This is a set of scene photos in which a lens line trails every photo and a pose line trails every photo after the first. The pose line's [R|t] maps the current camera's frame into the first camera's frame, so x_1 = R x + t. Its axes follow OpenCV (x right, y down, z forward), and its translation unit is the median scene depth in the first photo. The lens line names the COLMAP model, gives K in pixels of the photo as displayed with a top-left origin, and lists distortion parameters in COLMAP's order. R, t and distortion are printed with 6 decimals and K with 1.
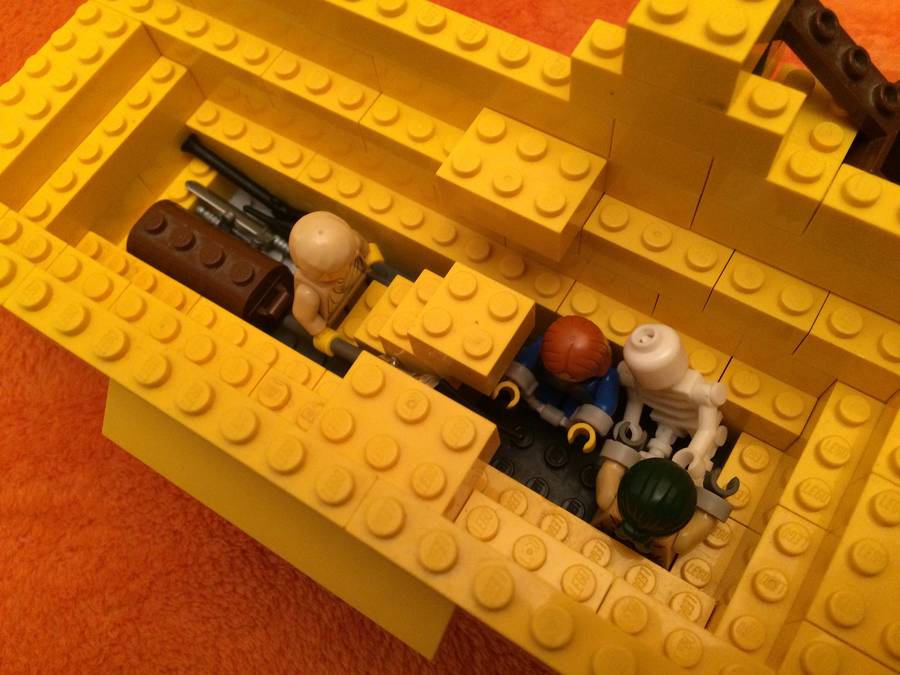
lens RADIAL K [[813.0, 0, 450.0], [0, 813.0, 337.5], [0, 0, 1]] dist [0.120332, -0.202647]
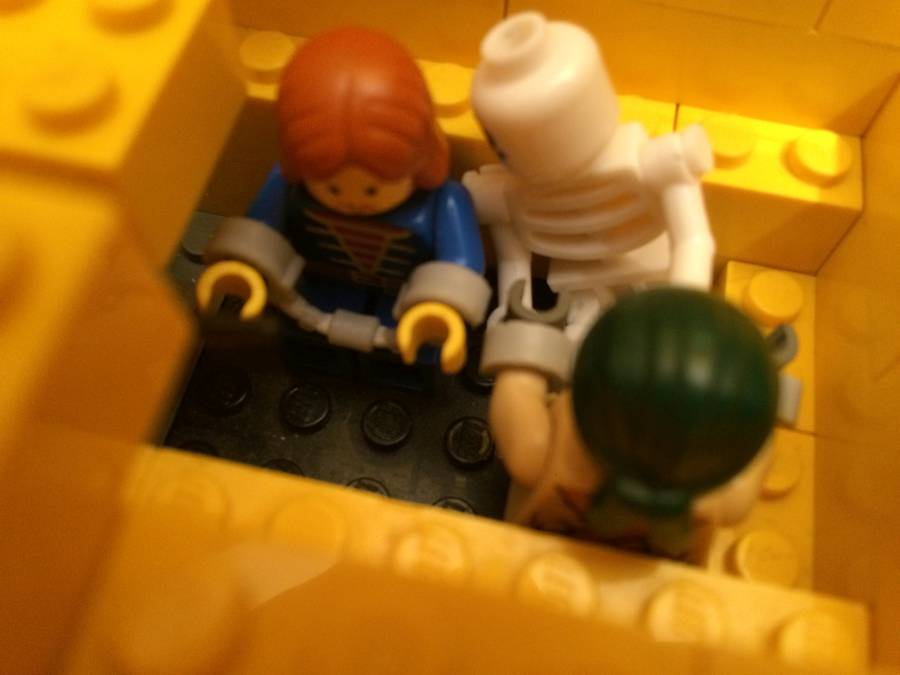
lens RADIAL K [[813.0, 0, 450.0], [0, 813.0, 337.5], [0, 0, 1]] dist [0.120332, -0.202647]
pose [[0.933185, -0.242154, 0.265571, 0.056585], [0.266357, 0.962086, -0.058692, 0.142981], [-0.241289, 0.125507, 0.962303, 0.569085]]
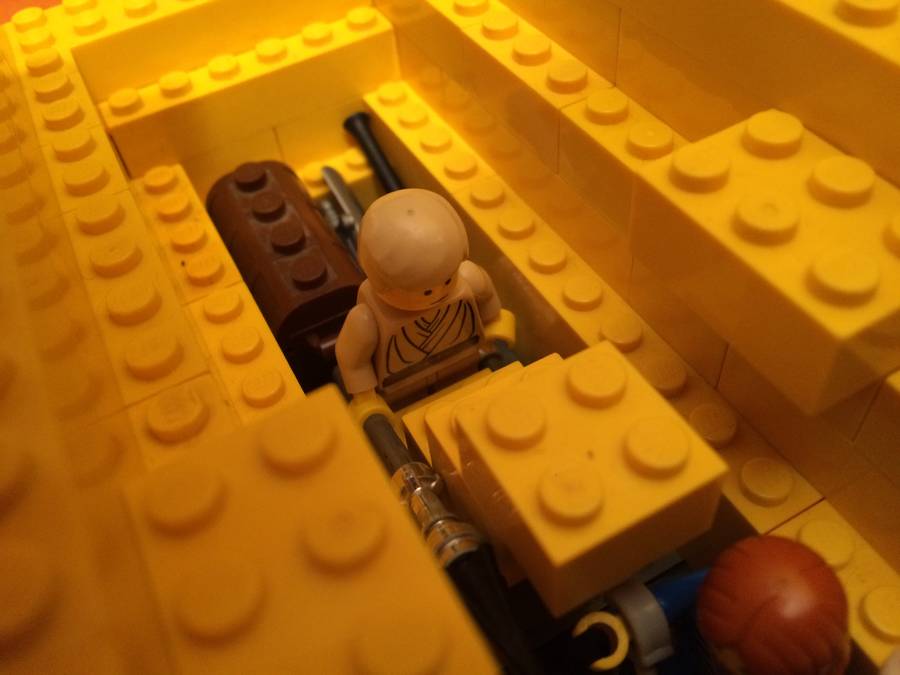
lens RADIAL K [[813.0, 0, 450.0], [0, 813.0, 337.5], [0, 0, 1]] dist [0.120332, -0.202647]
pose [[0.872671, 0.373514, -0.314537, 0.077097], [-0.441242, 0.879093, -0.180282, 0.039101], [0.209169, 0.296114, 0.931968, 0.456270]]
